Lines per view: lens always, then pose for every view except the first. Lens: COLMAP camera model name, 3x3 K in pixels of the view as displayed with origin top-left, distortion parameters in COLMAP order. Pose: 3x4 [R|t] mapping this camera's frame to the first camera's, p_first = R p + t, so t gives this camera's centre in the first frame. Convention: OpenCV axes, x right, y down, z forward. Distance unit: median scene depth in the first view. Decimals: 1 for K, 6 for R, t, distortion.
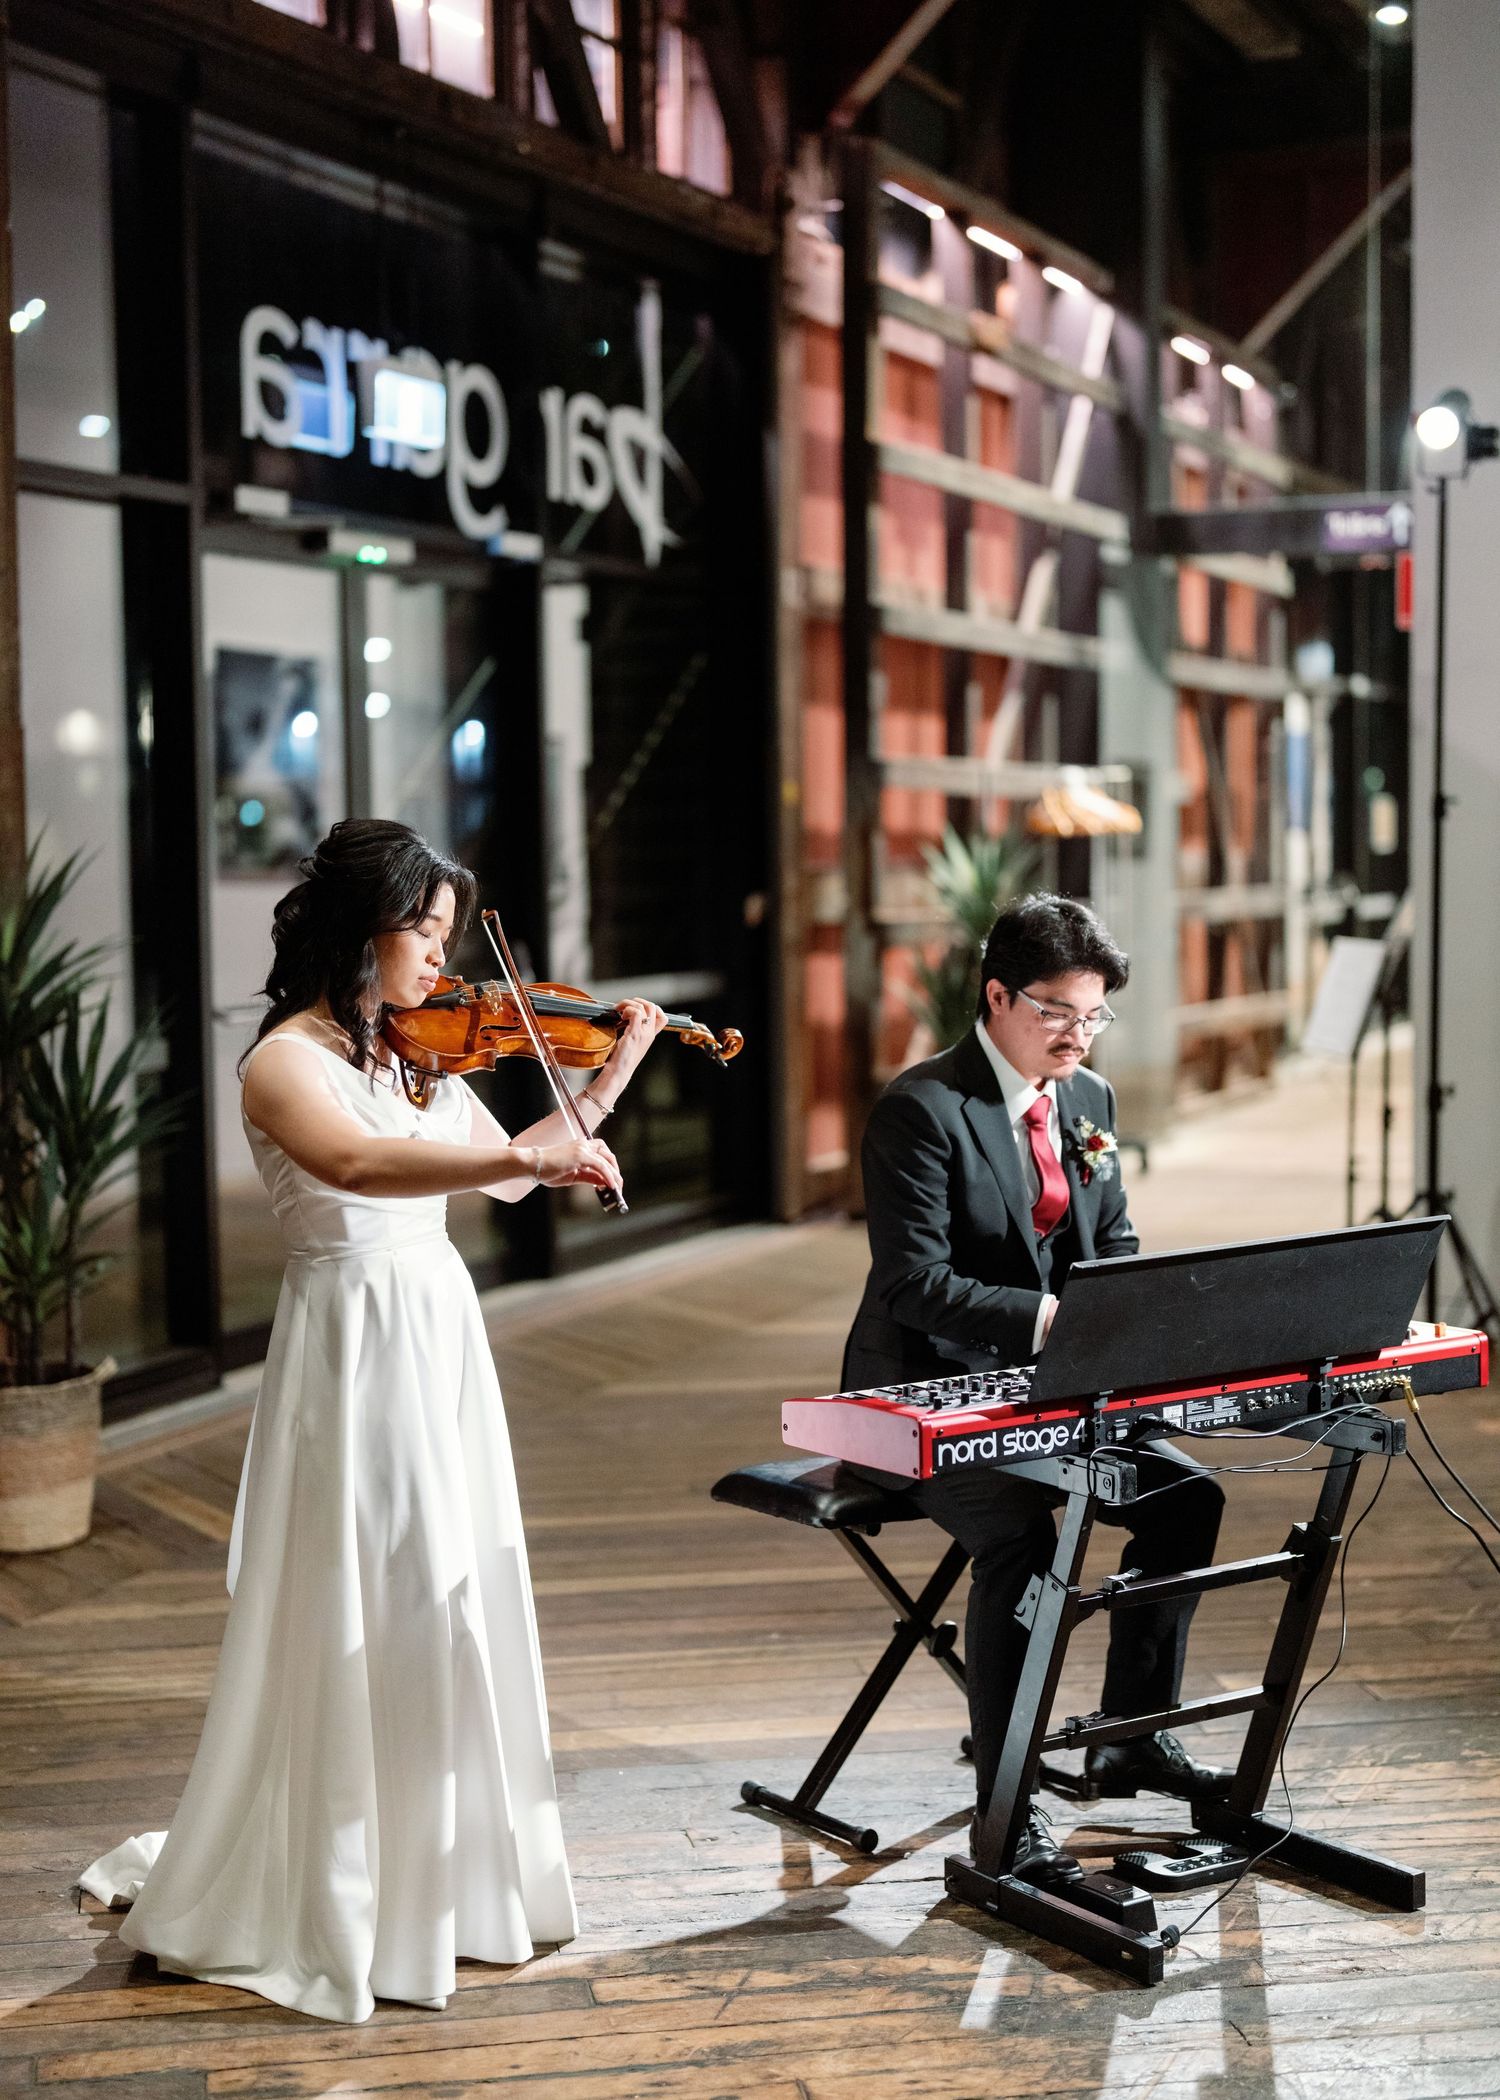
lens RADIAL K [[3072.4, 0, 750.0], [0, 3072.4, 1050.0], [0, 0, 1]] dist [-0.005299, 0.054632]
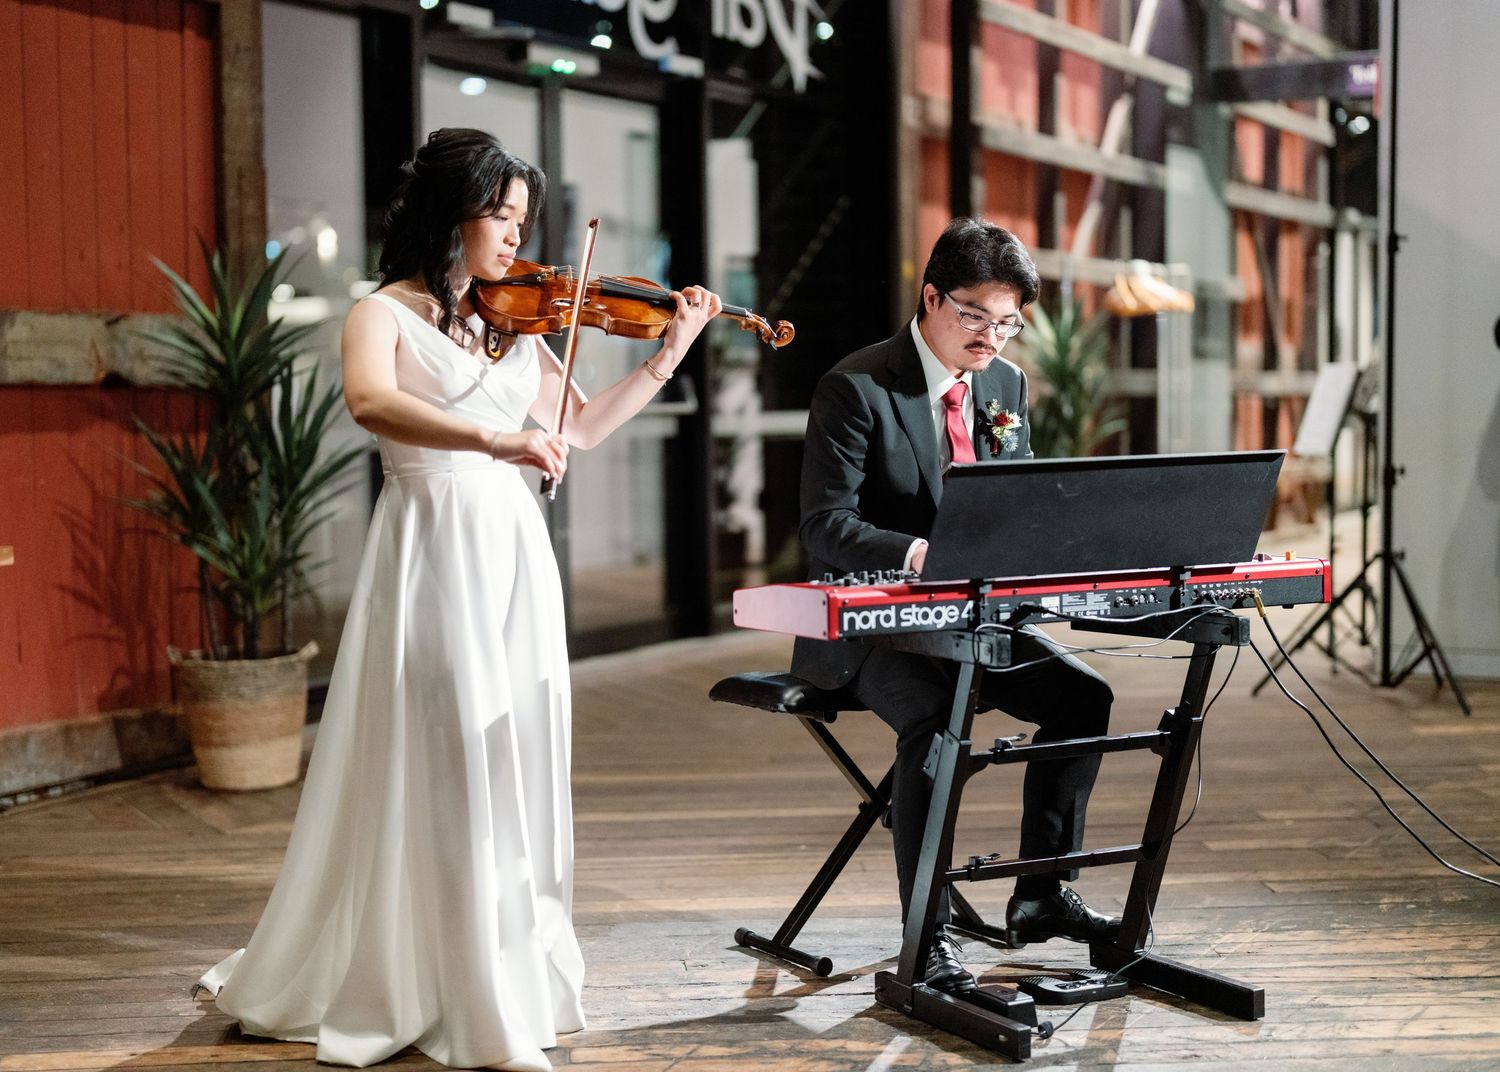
lens RADIAL K [[2334.4, 0, 750.0], [0, 2334.4, 536.0], [0, 0, 1]] dist [0.002264, 0.018251]
pose [[0.995728, 0.005301, -0.092178, 0.073311], [-0.006152, 0.999941, -0.008952, 0.070858], [0.092125, 0.009481, 0.995702, 0.042340]]
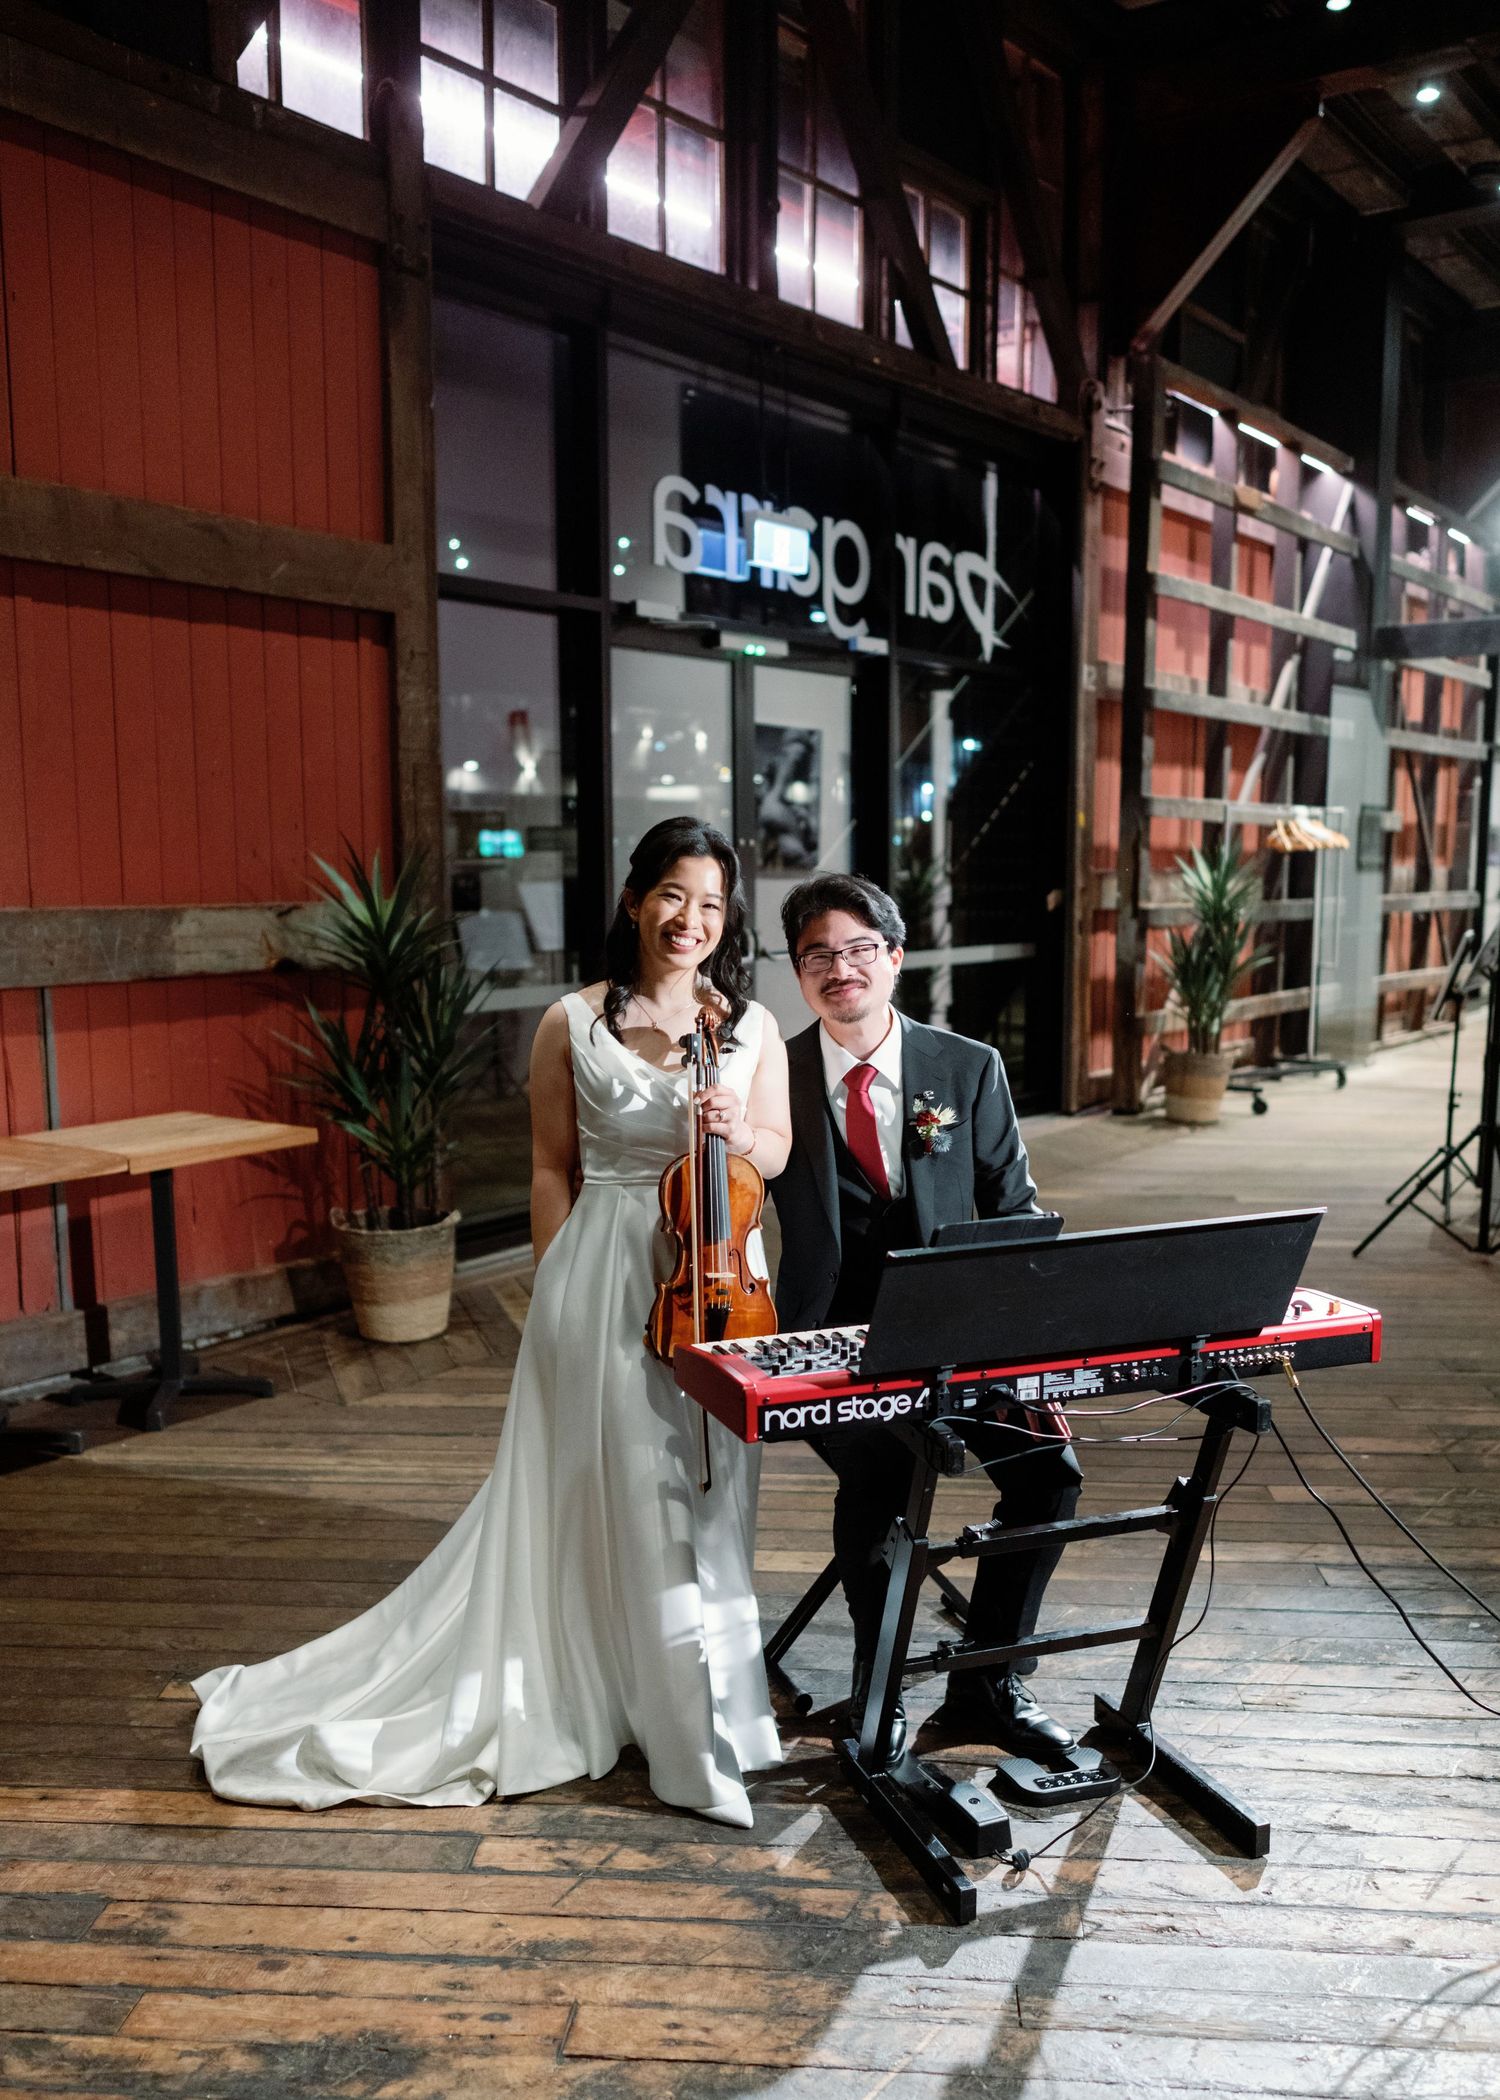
lens RADIAL K [[1760.2, 0, 757.2], [0, 1760.2, 1103.0], [0, 0, 1]] dist [-0.005048, 0.002117]
pose [[0.970305, 0.042380, -0.238143, 0.131939], [-0.025495, 0.996966, 0.073539, -0.014108], [0.240537, -0.065283, 0.968442, 0.281349]]
